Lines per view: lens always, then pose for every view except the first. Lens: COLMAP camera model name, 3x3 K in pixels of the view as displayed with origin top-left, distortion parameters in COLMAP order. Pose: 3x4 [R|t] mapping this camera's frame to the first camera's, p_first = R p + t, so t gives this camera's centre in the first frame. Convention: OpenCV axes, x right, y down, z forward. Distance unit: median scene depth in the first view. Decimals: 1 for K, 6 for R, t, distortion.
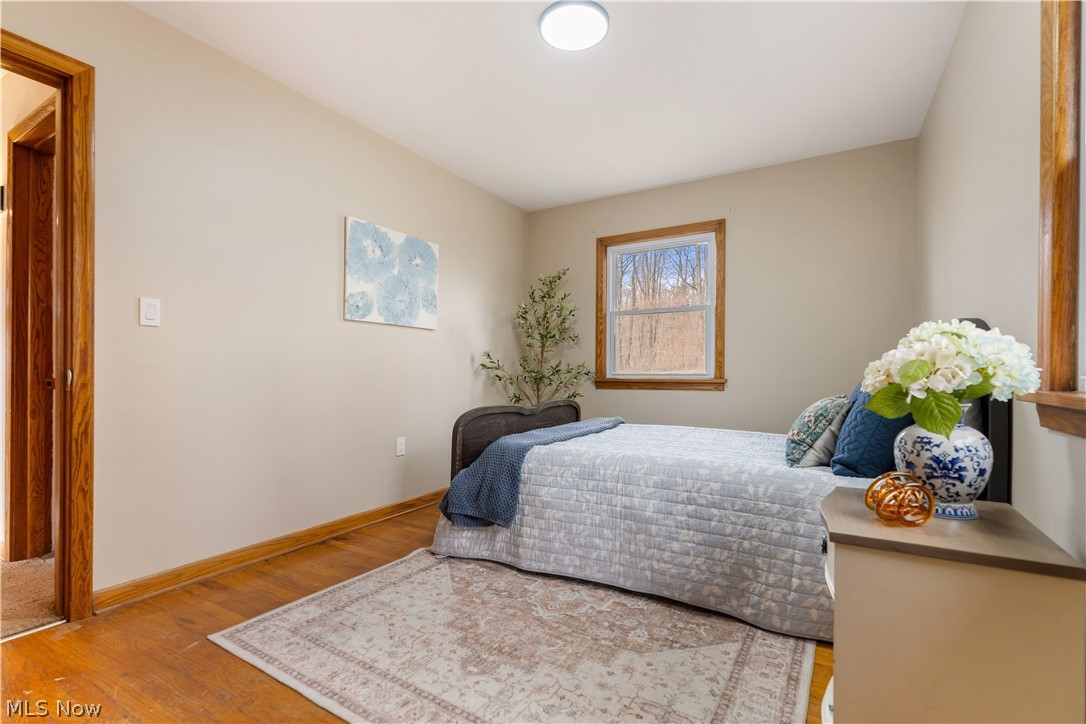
lens RADIAL K [[492.4, 0, 541.0], [0, 492.4, 365.4], [0, 0, 1]] dist [-0.006186, 0.001241]
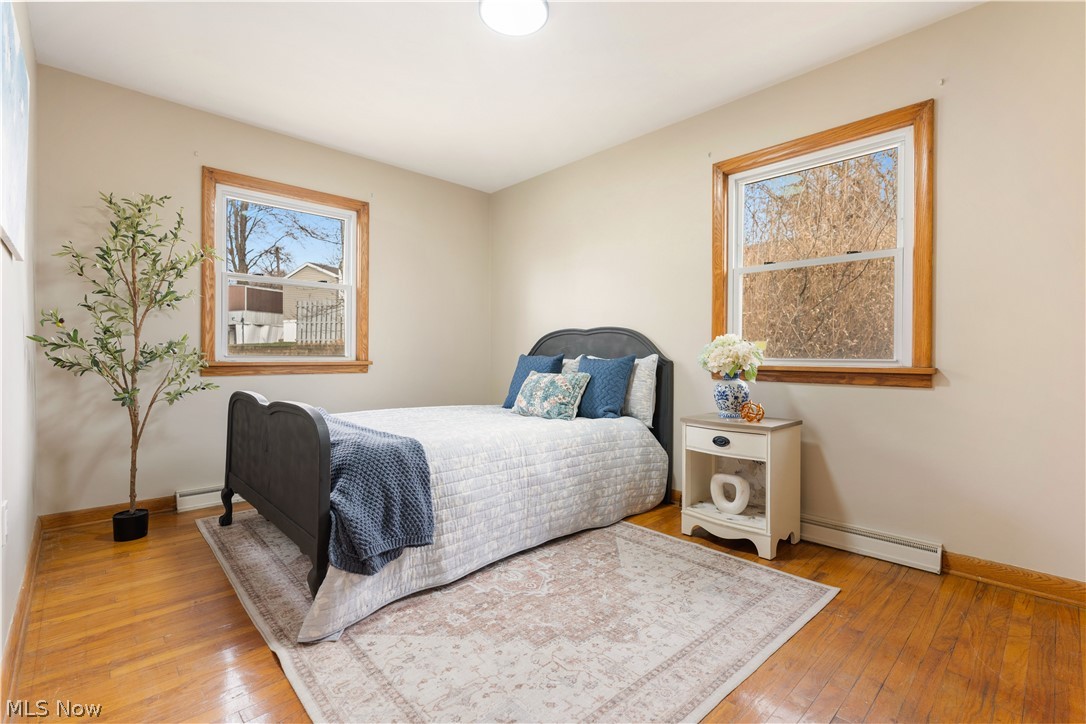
lens RADIAL K [[492.4, 0, 544.4], [0, 492.4, 353.8], [0, 0, 1]] dist [-0.006186, 0.001241]
pose [[0.269470, 0.006835, 0.962985, -0.918293], [-0.020316, 0.999793, -0.001412, 0.012065], [-0.962794, -0.019184, 0.269553, 0.684660]]
